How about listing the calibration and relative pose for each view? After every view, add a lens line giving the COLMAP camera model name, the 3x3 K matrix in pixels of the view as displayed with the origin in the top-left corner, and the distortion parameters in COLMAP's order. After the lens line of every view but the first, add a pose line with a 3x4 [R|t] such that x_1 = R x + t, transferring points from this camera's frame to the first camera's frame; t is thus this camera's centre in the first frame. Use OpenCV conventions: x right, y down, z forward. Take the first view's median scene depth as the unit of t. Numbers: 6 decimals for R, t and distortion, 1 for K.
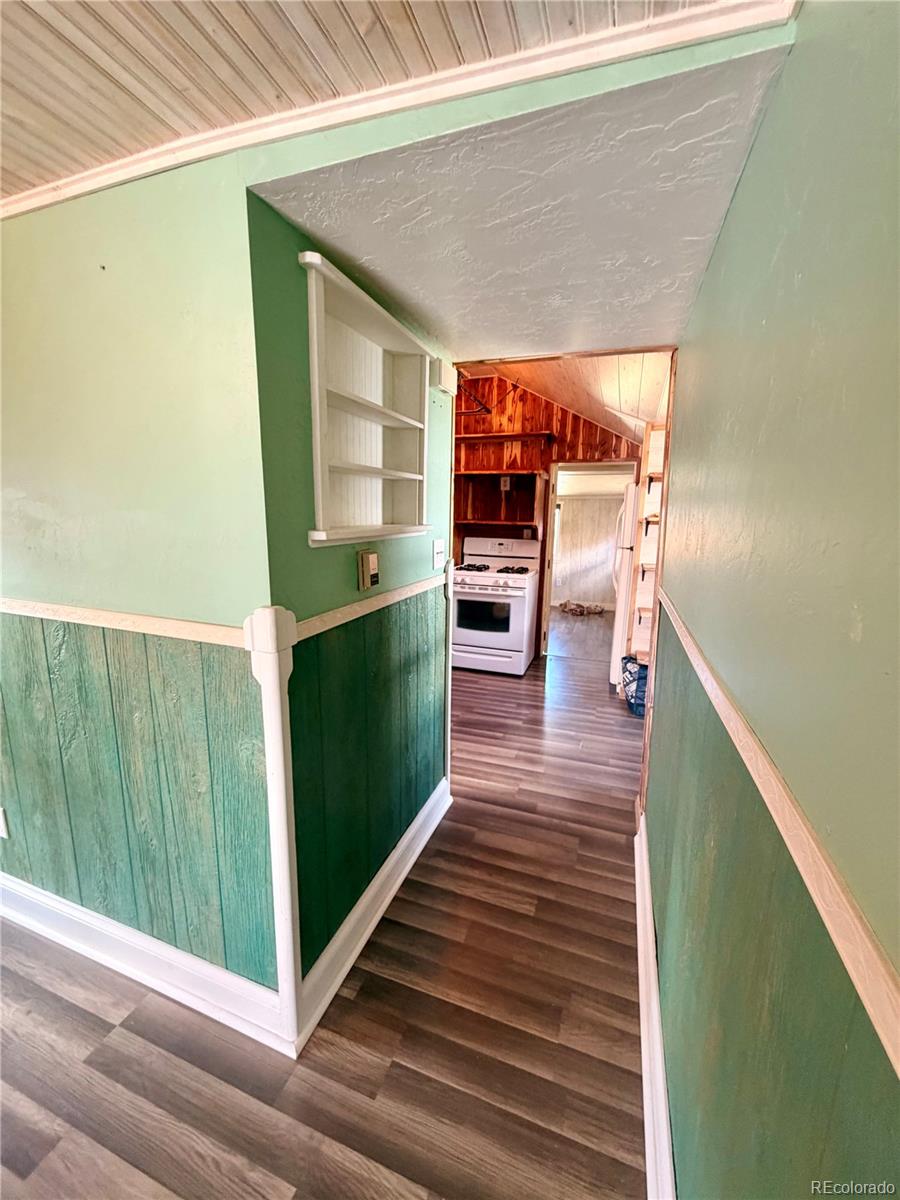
lens RADIAL K [[479.4, 0, 449.2], [0, 479.4, 594.7], [0, 0, 1]] dist [0.000253, 0.000181]
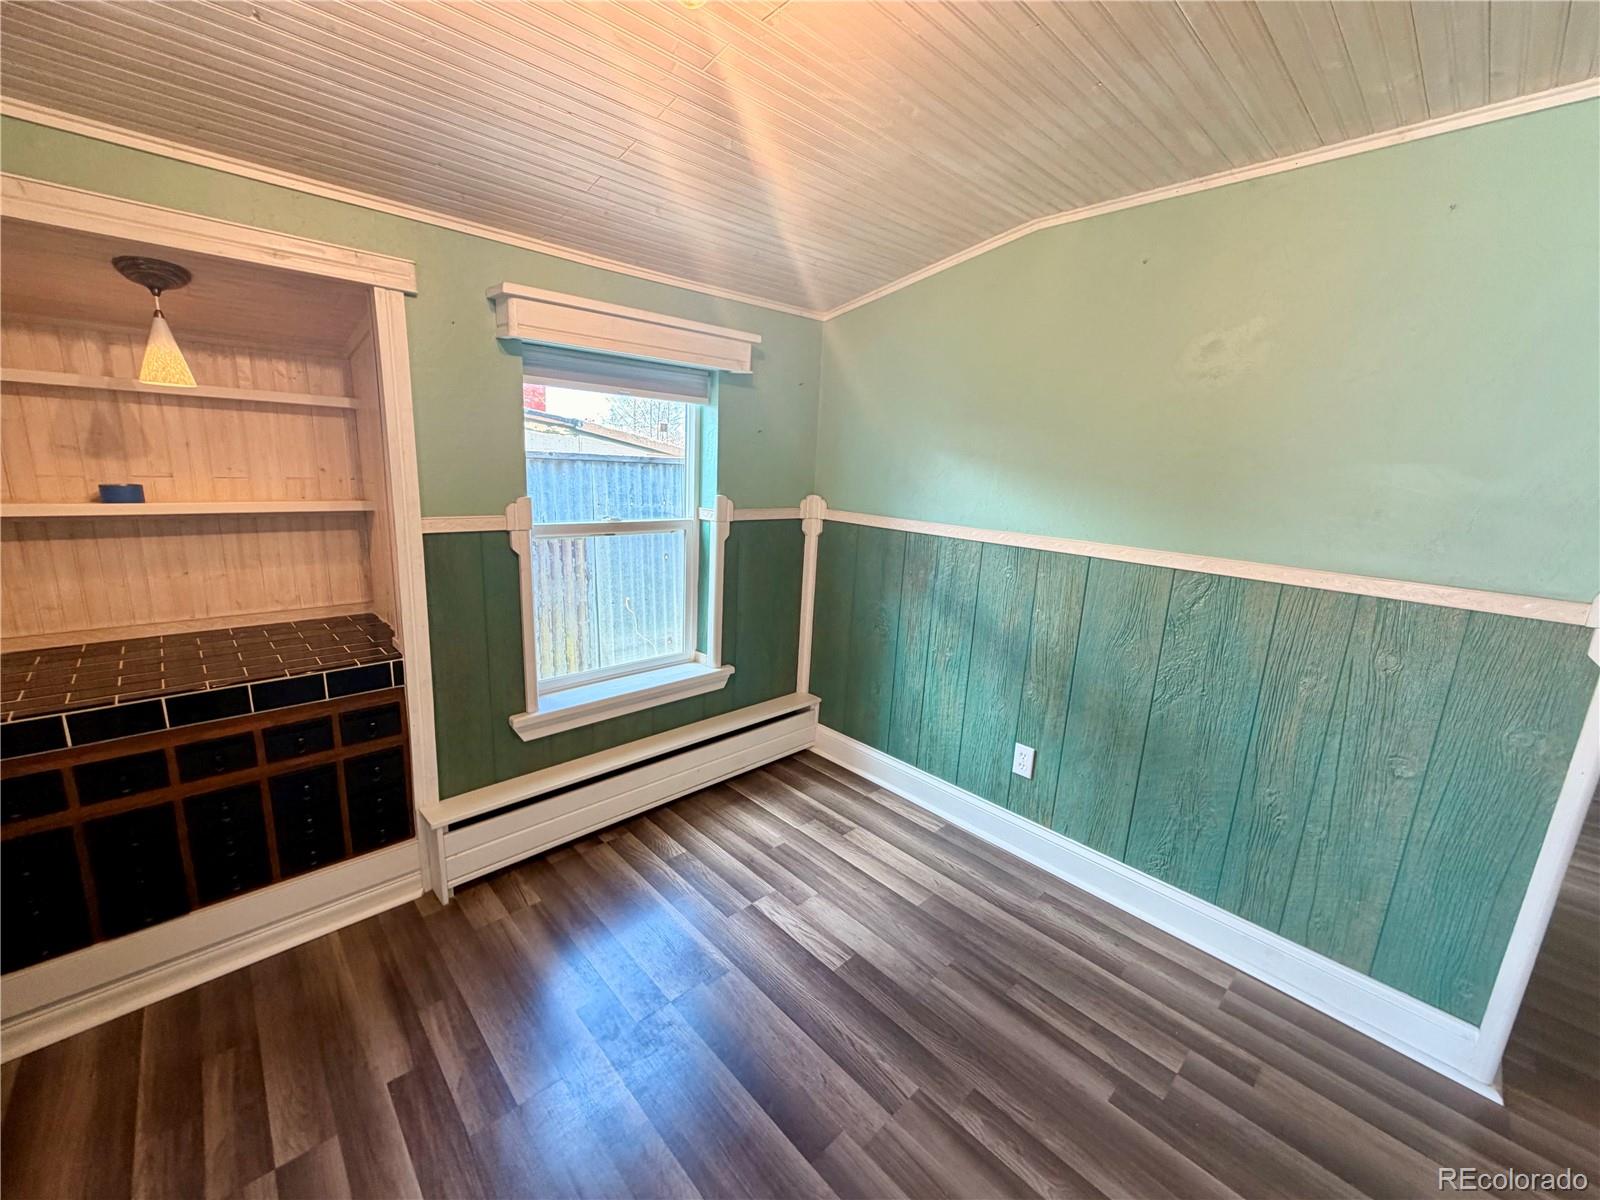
lens RADIAL K [[639.3, 0, 800.0], [0, 639.3, 600.0], [0, 0, 1]] dist [0.000253, 0.000181]
pose [[0.891769, 0.120749, -0.436082, -0.976760], [-0.111398, 0.992661, 0.047057, 0.139078], [0.438564, 0.006615, 0.898676, -0.551618]]
